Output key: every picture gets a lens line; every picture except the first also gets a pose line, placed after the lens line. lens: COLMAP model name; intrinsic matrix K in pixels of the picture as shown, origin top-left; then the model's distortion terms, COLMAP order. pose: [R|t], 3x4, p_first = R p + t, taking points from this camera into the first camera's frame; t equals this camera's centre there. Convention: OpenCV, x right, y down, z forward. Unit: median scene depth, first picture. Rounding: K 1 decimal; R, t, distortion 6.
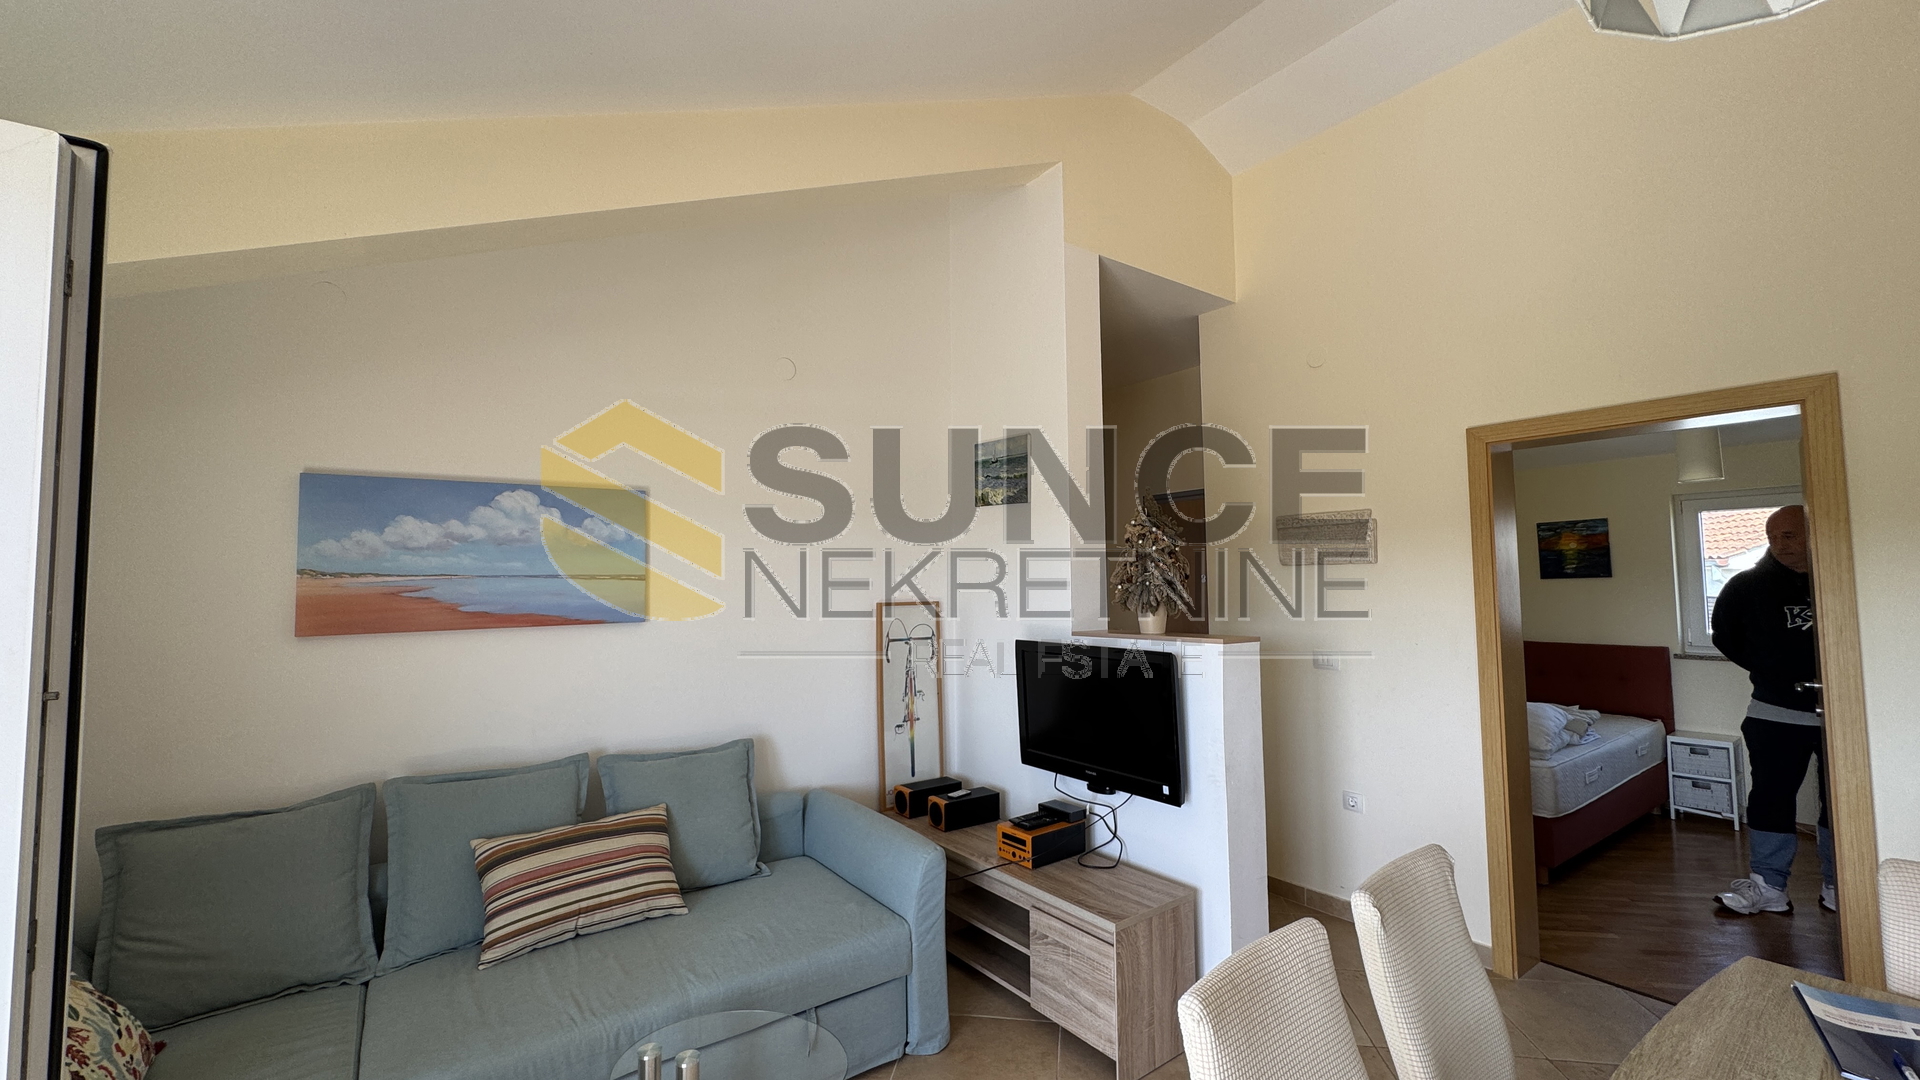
lens RADIAL K [[761.8, 0, 961.7], [0, 761.8, 540.7], [0, 0, 1]] dist [-0.003399, 0.001117]
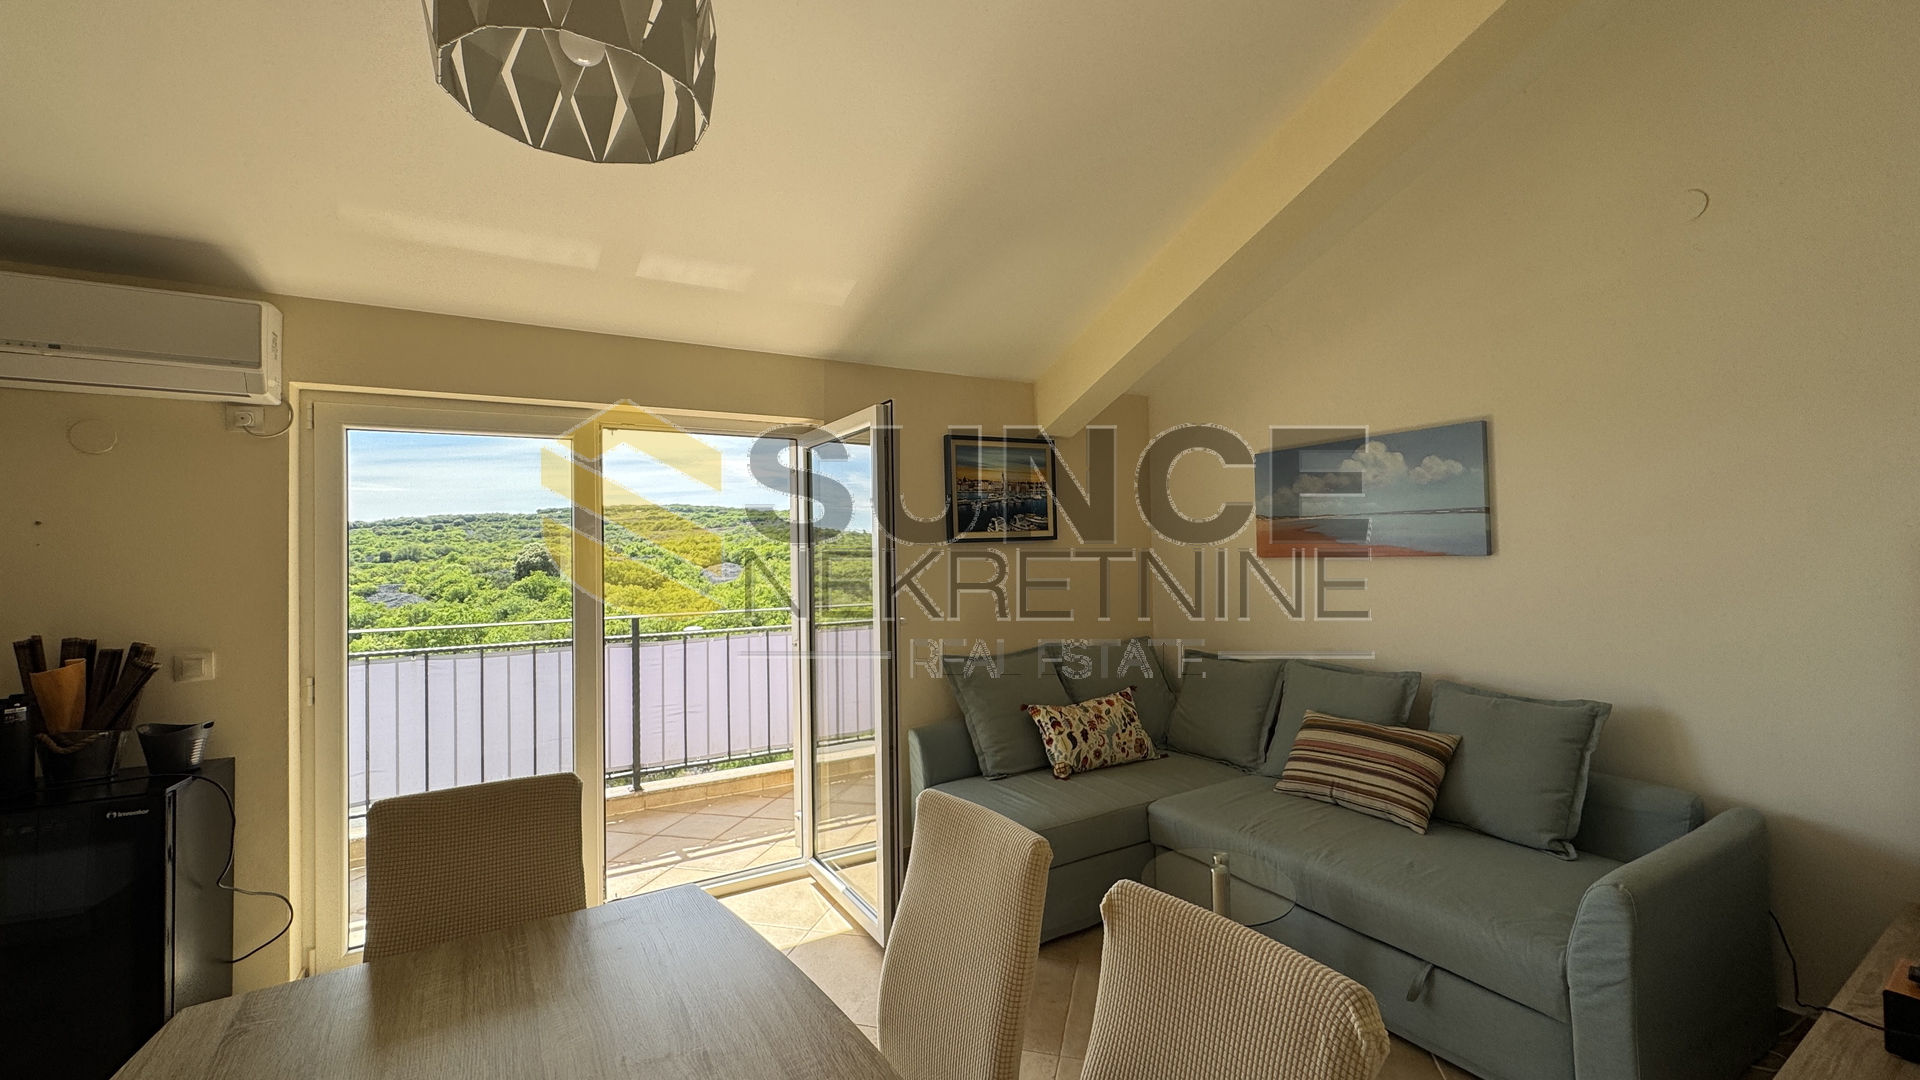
lens RADIAL K [[761.8, 0, 958.8], [0, 761.8, 539.9], [0, 0, 1]] dist [-0.003399, 0.001117]
pose [[-0.097385, 0.001114, -0.995246, 0.646702], [0.077642, 0.996960, -0.006482, 0.042776], [0.992214, -0.077905, -0.097175, 0.448040]]
